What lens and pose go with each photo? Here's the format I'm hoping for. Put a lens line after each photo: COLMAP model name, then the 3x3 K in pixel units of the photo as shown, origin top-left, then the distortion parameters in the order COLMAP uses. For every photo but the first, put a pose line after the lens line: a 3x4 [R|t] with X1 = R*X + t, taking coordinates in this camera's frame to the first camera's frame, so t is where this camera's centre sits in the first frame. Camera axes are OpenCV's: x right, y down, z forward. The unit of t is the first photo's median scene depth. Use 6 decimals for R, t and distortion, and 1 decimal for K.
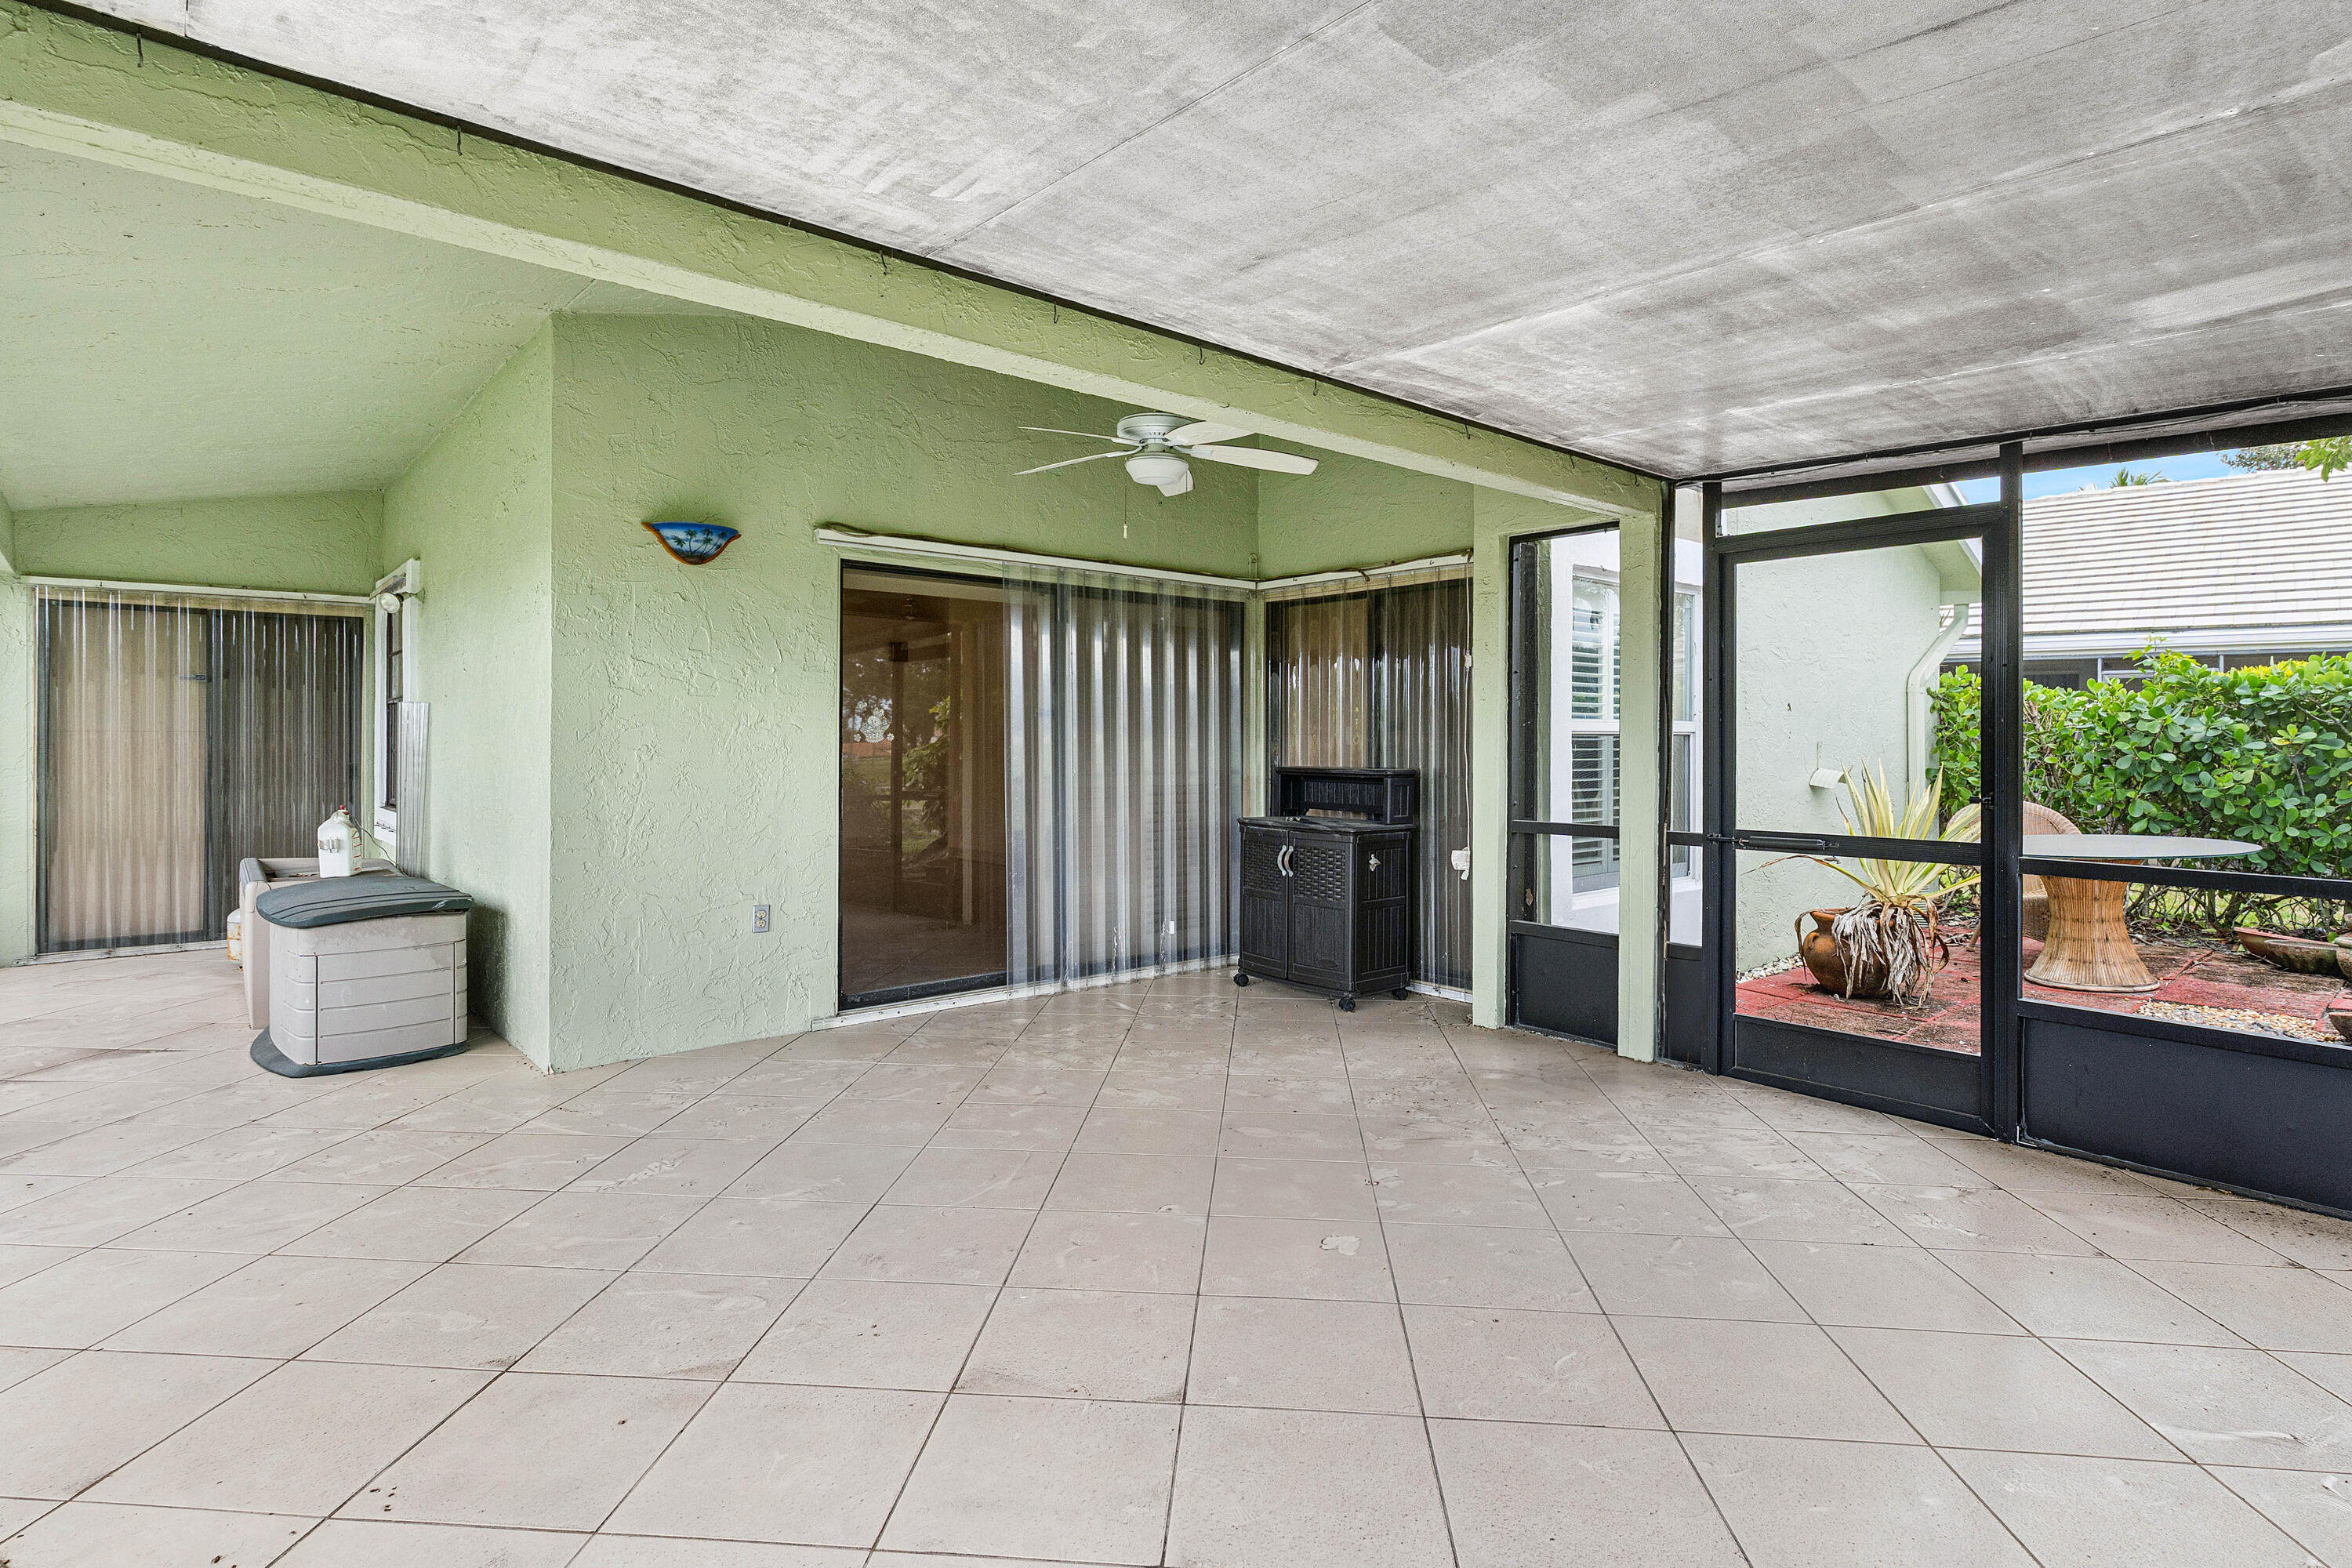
lens RADIAL K [[1145.7, 0, 1135.6], [0, 1145.7, 729.4], [0, 0, 1]] dist [-0.000578, -0.000855]
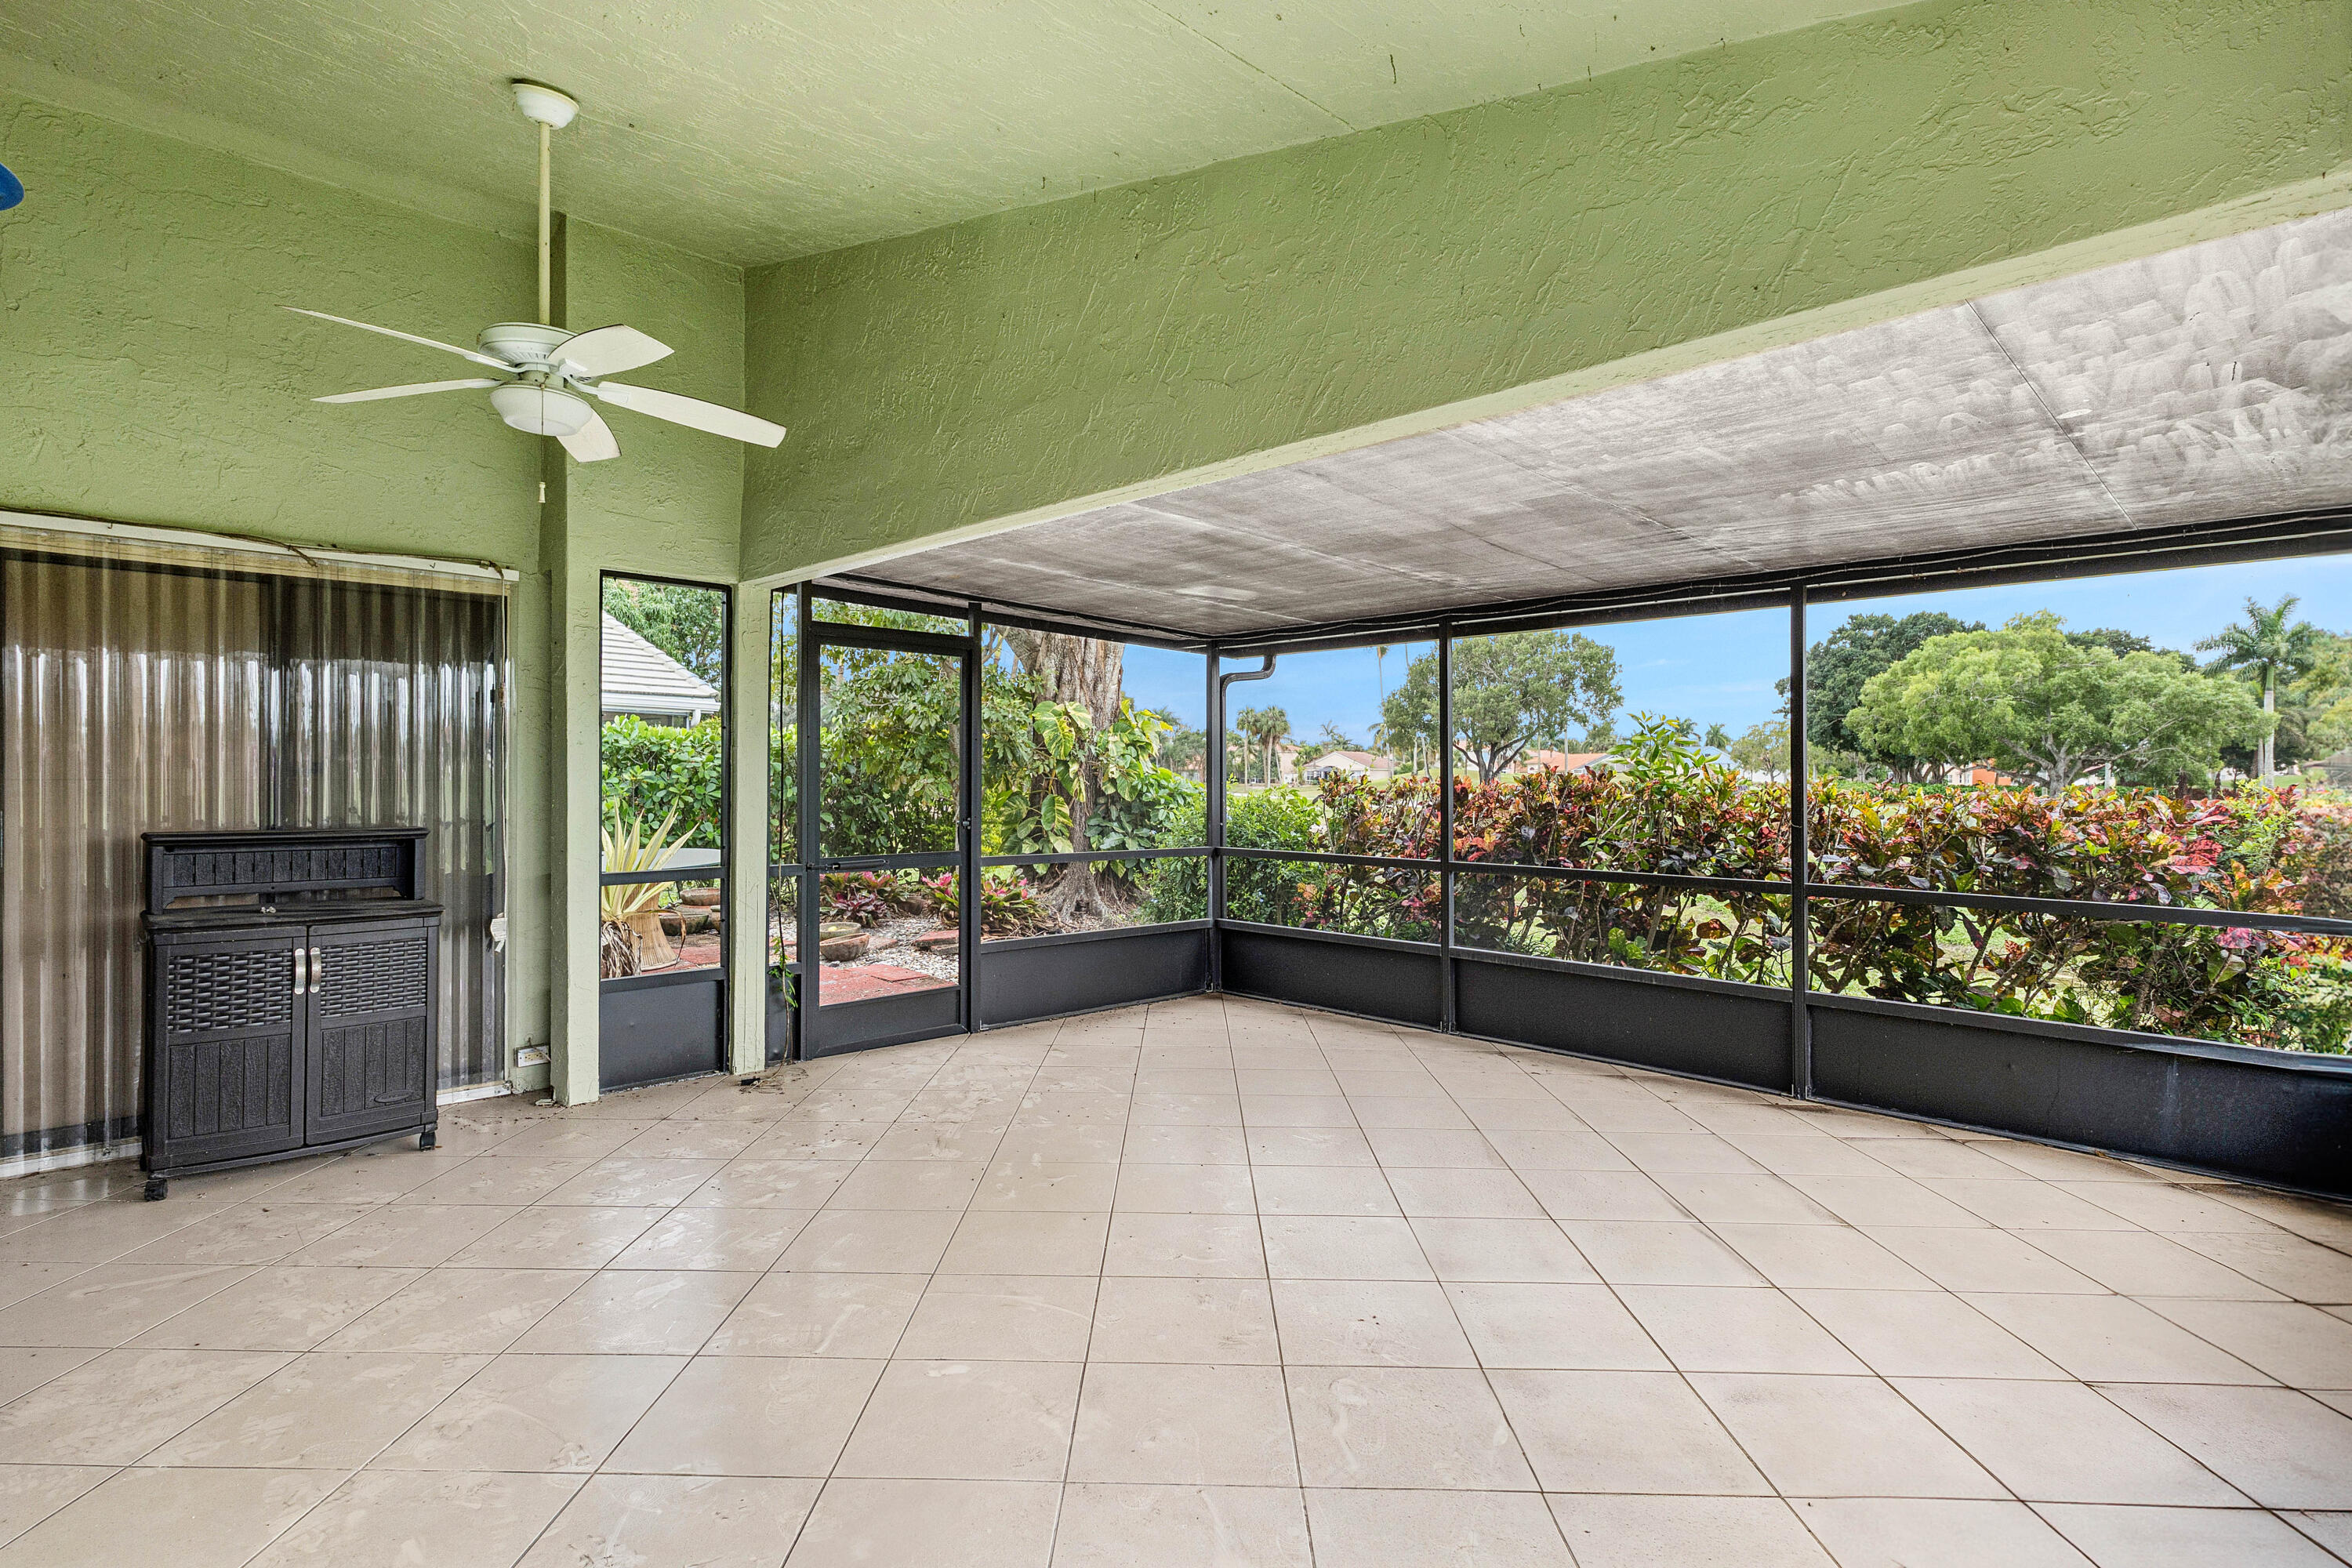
lens RADIAL K [[1145.7, 0, 1173.0], [0, 1145.7, 781.3], [0, 0, 1]] dist [-0.000578, -0.000855]
pose [[-0.056168, -0.011355, 0.998357, -0.882080], [-0.015135, 0.999830, 0.010520, -0.018343], [-0.998307, -0.014519, -0.056330, 0.818696]]
